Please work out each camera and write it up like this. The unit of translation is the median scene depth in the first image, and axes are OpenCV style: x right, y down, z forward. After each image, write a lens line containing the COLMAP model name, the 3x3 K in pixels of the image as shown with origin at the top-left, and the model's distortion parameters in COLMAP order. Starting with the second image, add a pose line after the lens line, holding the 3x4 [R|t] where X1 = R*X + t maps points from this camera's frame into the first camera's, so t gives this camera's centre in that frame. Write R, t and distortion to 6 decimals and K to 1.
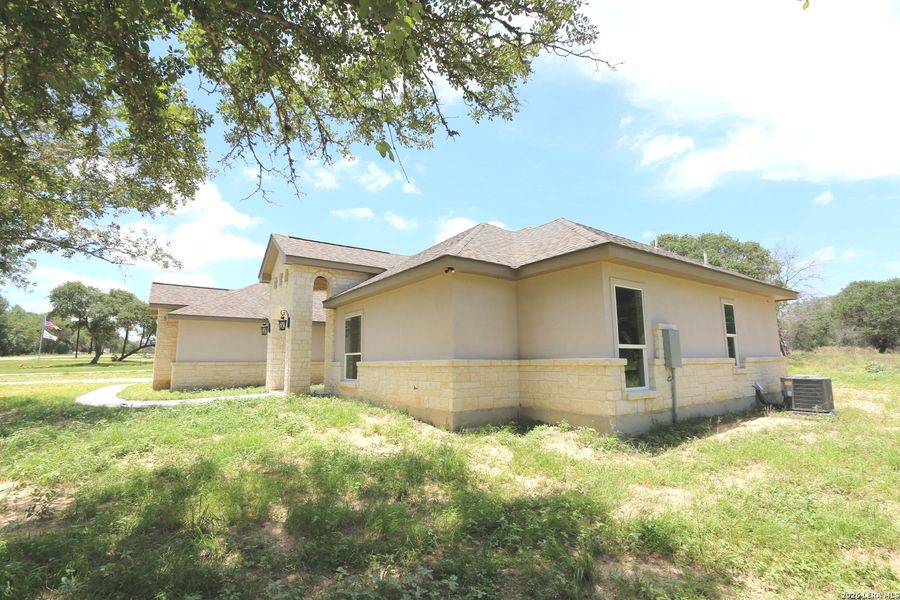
lens RADIAL K [[411.9, 0, 443.4], [0, 411.9, 304.5], [0, 0, 1]] dist [-0.018462, 0.003121]
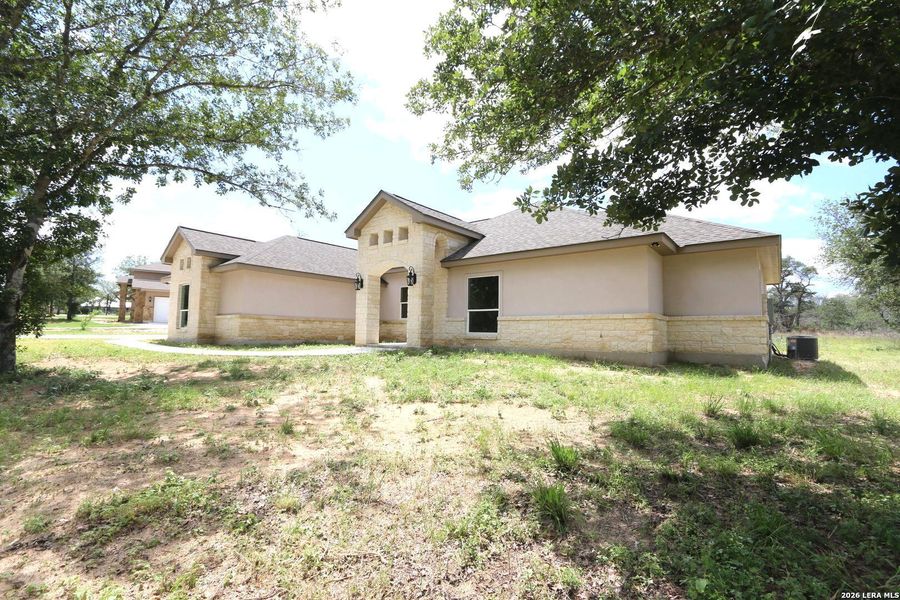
lens RADIAL K [[411.9, 0, 443.4], [0, 411.9, 304.5], [0, 0, 1]] dist [-0.018462, 0.003121]
pose [[0.961719, 0.041743, 0.270841, -0.631568], [-0.058690, 0.996772, 0.054775, 0.050712], [-0.267681, -0.068574, 0.961064, -0.035488]]
